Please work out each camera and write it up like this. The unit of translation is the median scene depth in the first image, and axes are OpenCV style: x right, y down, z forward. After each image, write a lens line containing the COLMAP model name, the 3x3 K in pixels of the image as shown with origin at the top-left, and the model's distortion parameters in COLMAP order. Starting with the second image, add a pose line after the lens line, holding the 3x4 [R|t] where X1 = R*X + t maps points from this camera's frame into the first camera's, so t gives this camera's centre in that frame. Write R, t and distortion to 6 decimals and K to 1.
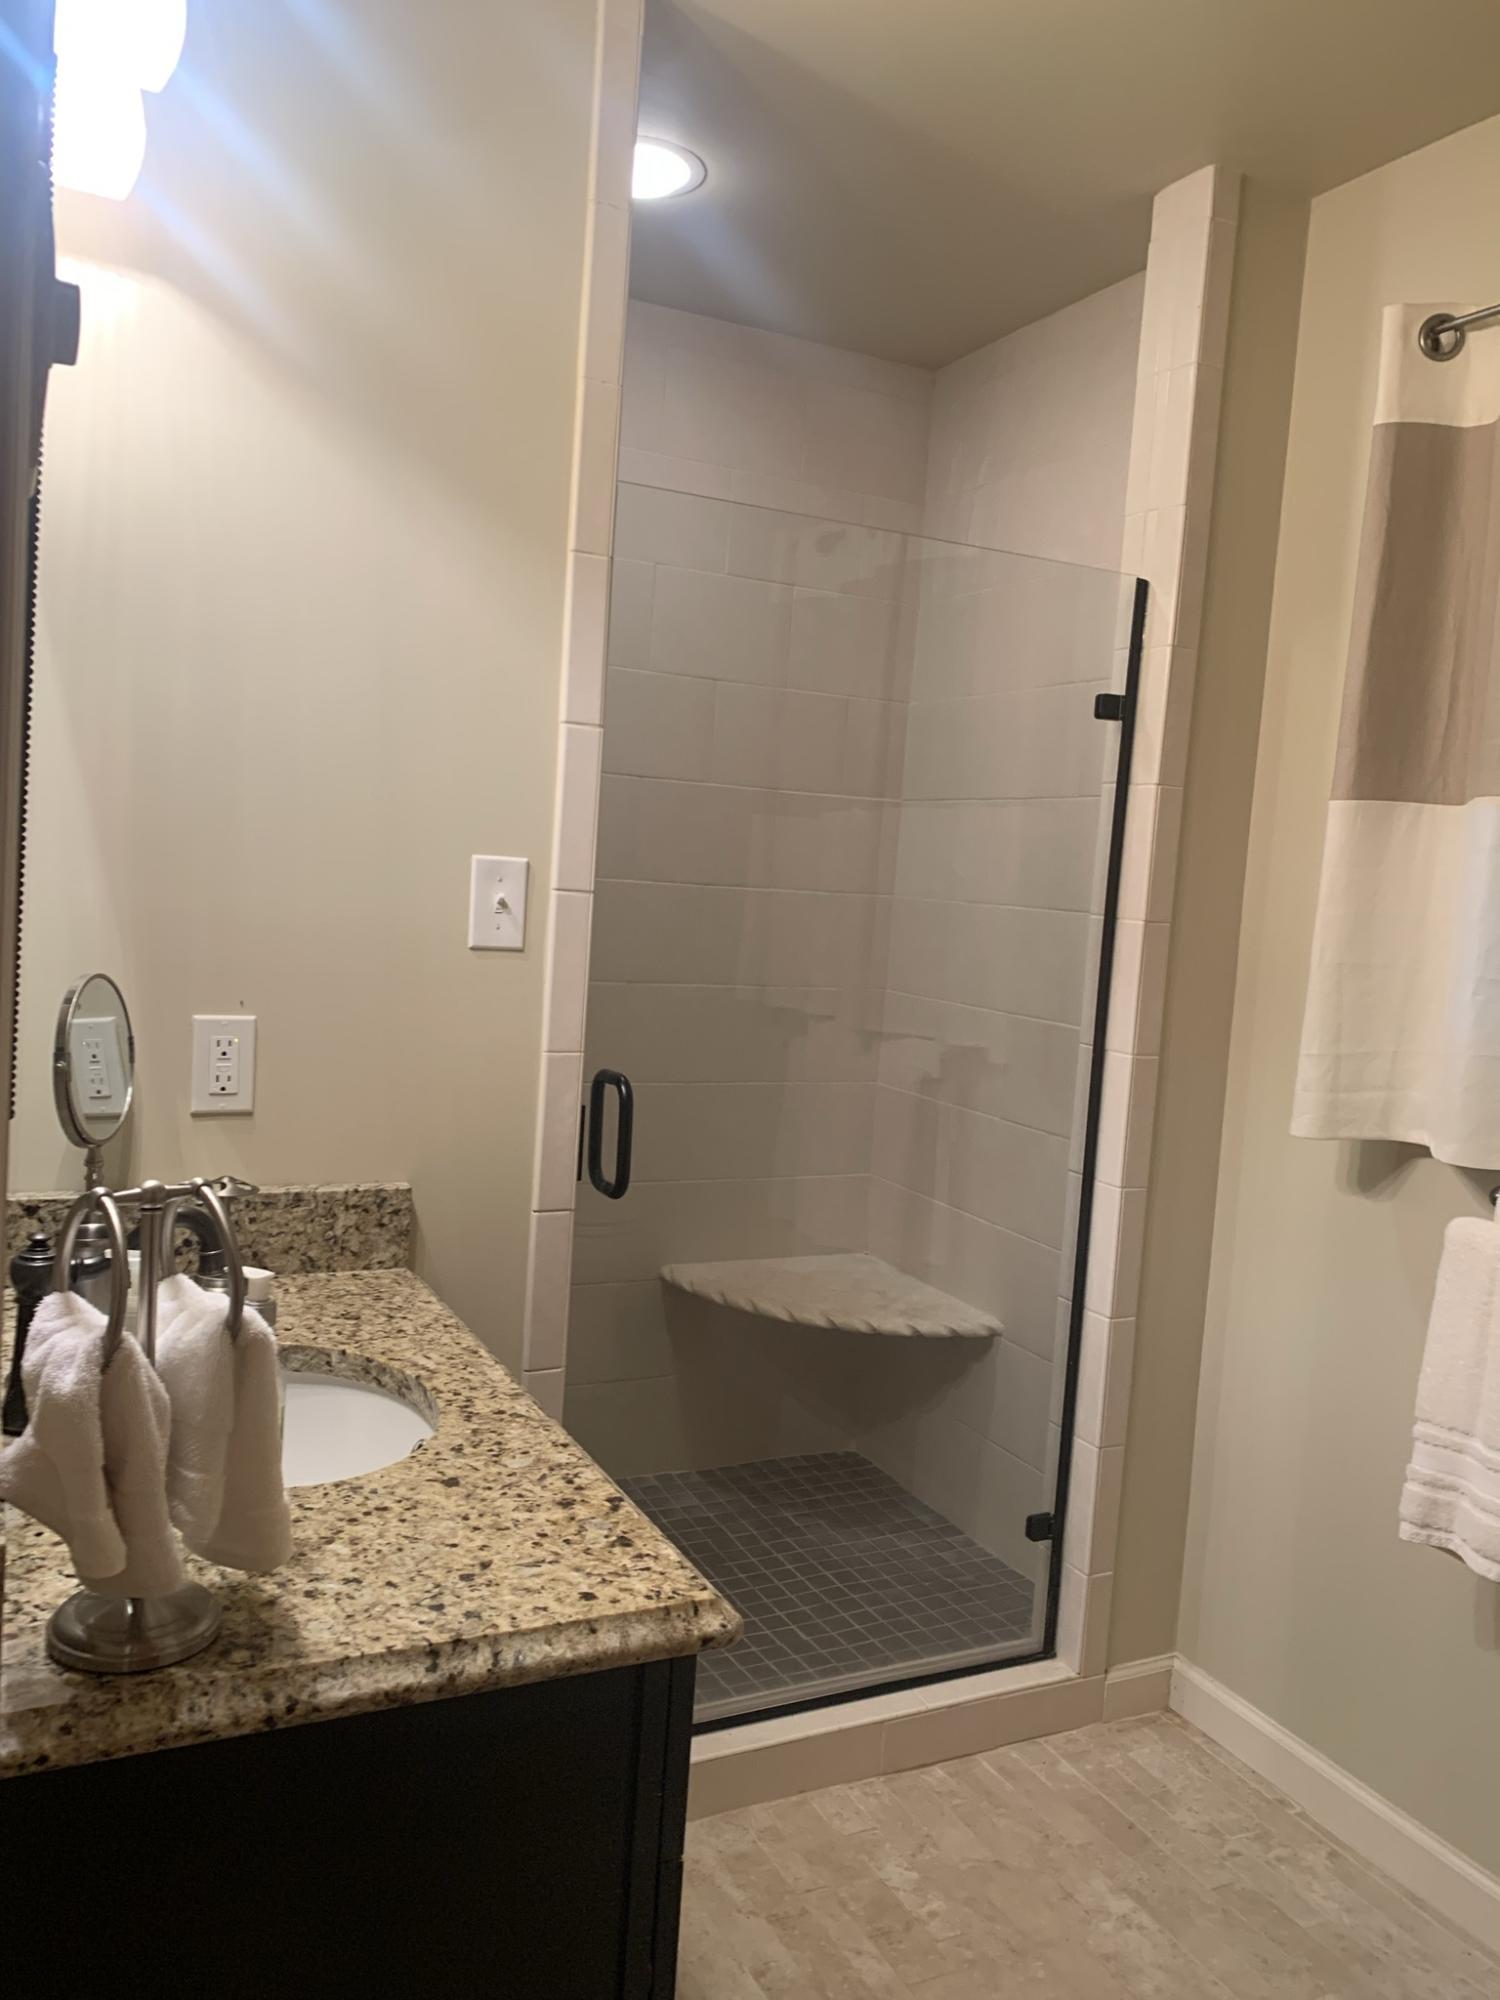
lens RADIAL K [[1491.6, 0, 750.0], [0, 1491.6, 1000.0], [0, 0, 1]] dist [-0.058920, 0.005990]
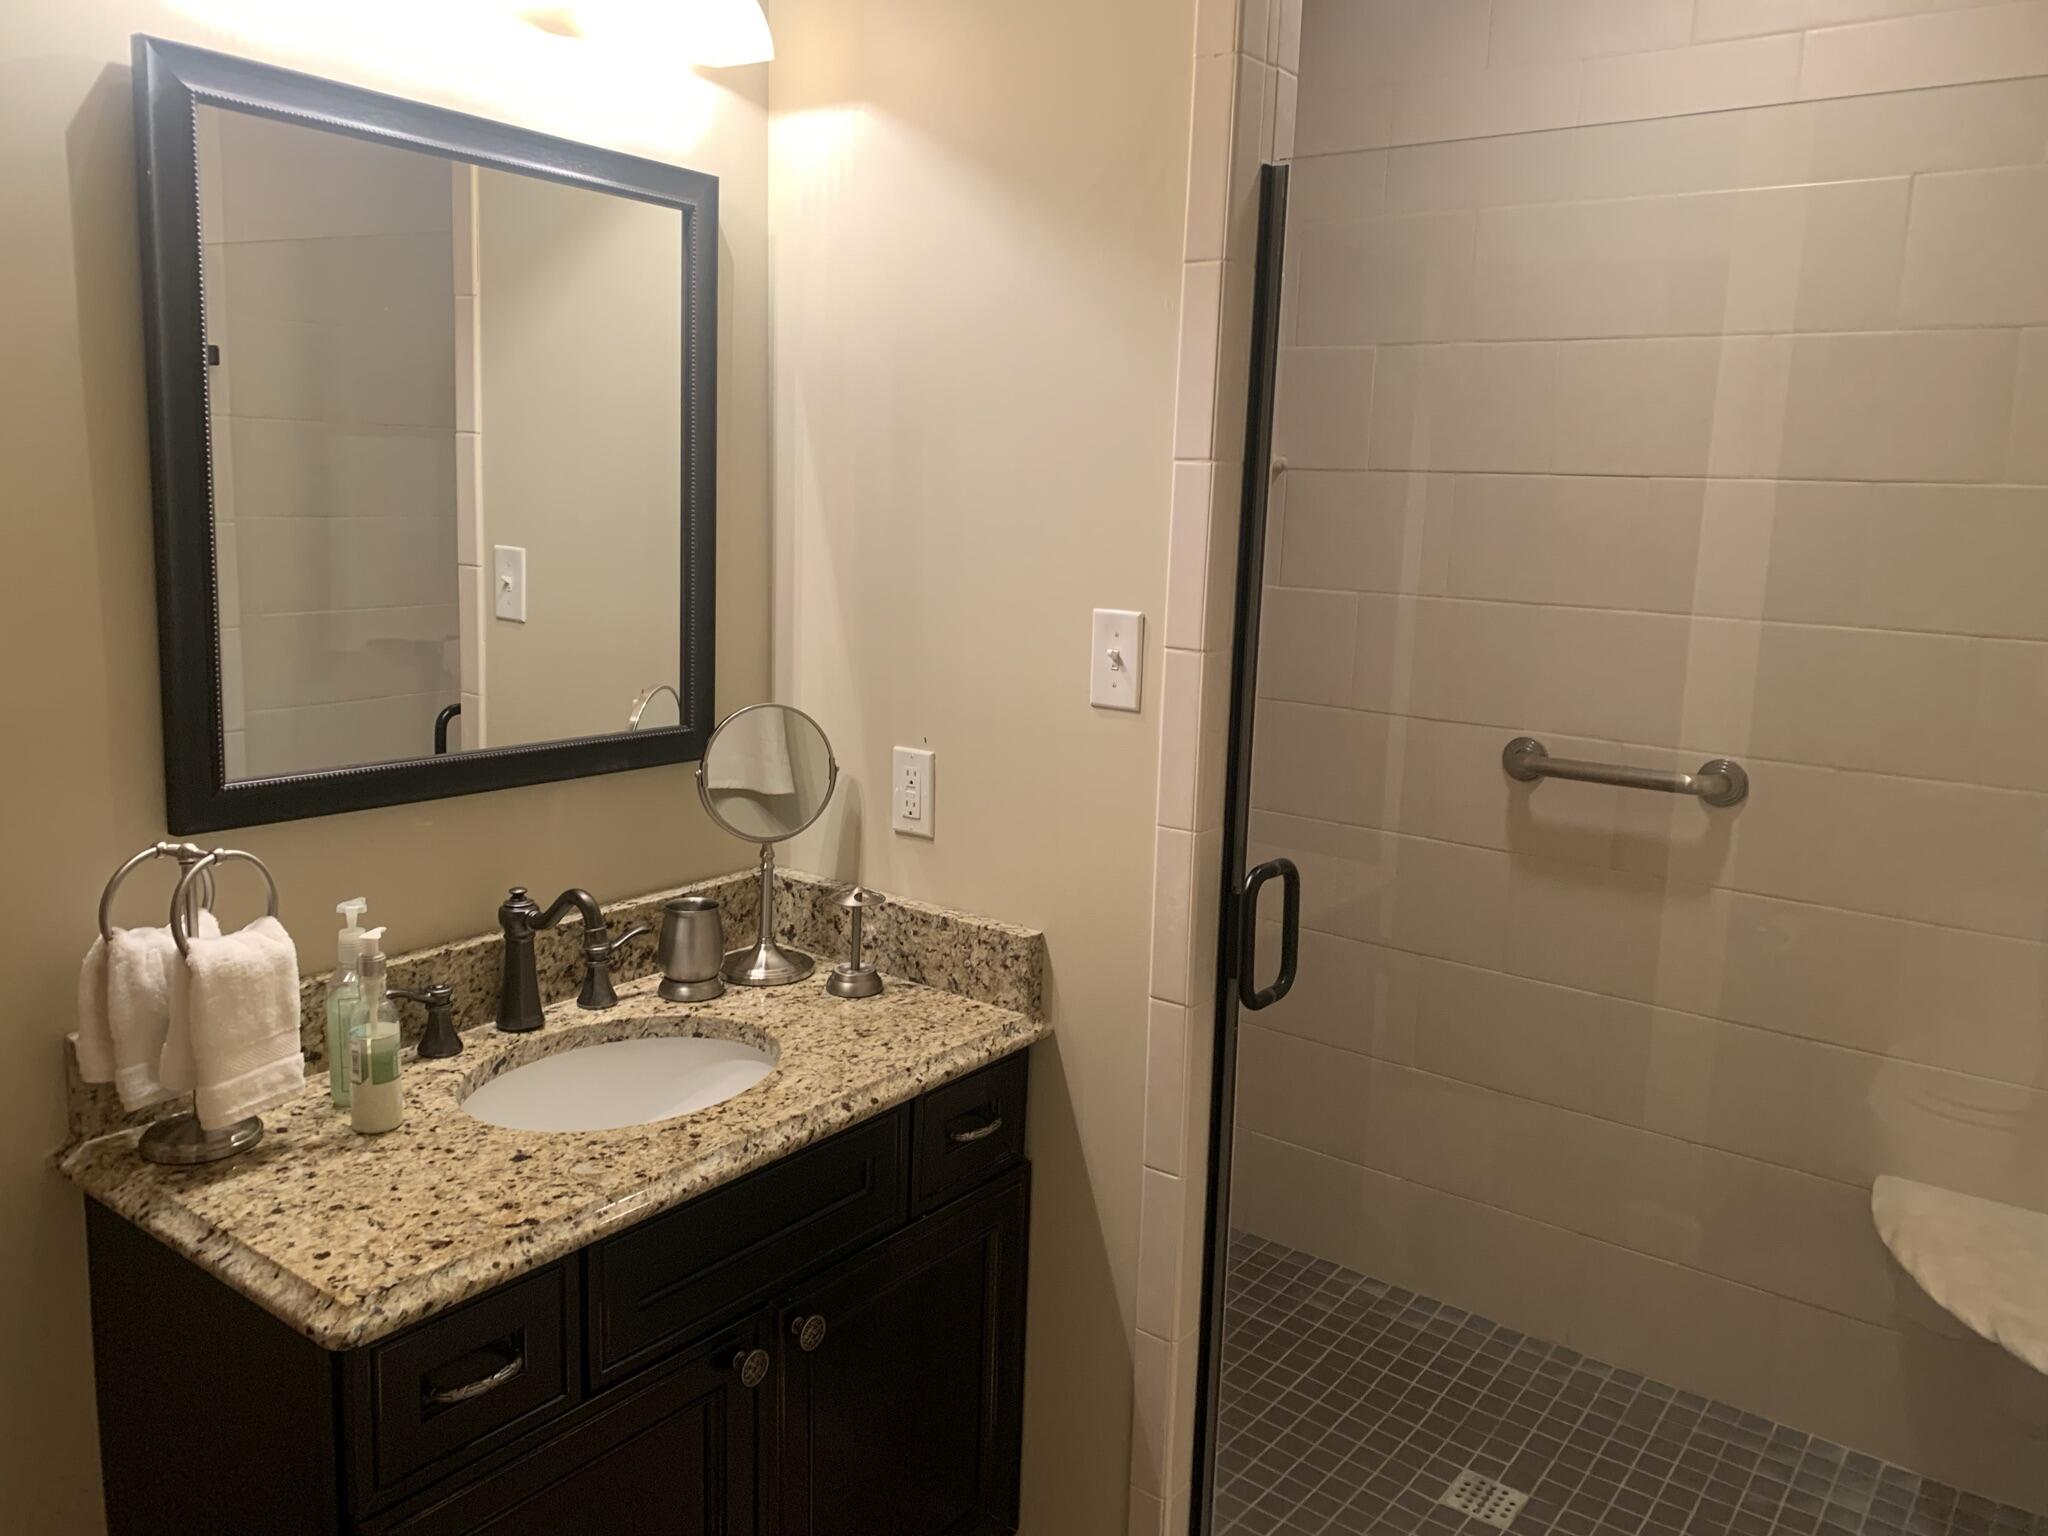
lens RADIAL K [[1536.0, 0, 1019.7], [0, 1536.0, 737.7], [0, 0, 1]] dist [0.004468, 0.009533]
pose [[0.442052, 0.095523, -0.891888, 0.717213], [-0.069511, 0.994971, 0.072112, -0.086832], [0.894292, 0.030119, 0.446469, 0.547716]]
